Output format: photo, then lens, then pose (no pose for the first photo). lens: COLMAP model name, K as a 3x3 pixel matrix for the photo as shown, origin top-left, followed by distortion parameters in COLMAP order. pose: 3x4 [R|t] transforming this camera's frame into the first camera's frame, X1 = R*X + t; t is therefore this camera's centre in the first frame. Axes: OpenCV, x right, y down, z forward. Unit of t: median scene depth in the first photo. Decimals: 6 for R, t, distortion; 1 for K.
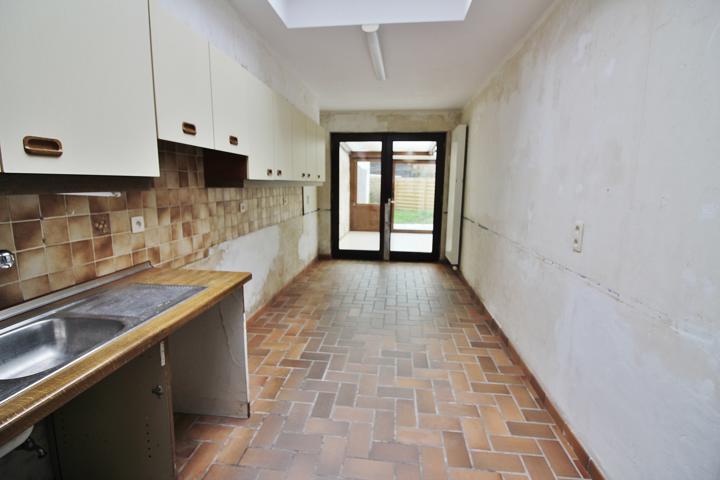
lens RADIAL K [[334.5, 0, 360.8], [0, 334.5, 240.3], [0, 0, 1]] dist [-0.013655, -0.001488]
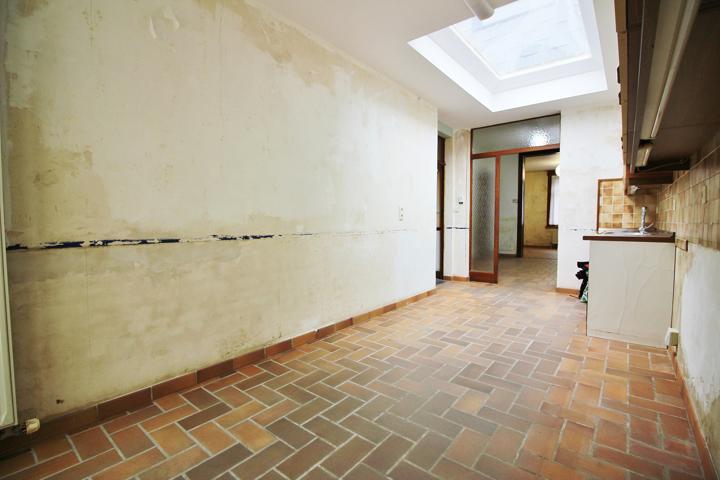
lens RADIAL K [[334.5, 0, 362.0], [0, 334.5, 239.6], [0, 0, 1]] dist [-0.013655, -0.001488]
pose [[-0.848550, -0.051042, 0.526648, -0.177066], [0.068453, 0.976382, 0.204922, -0.198138], [-0.524669, 0.209937, -0.825015, 1.929789]]
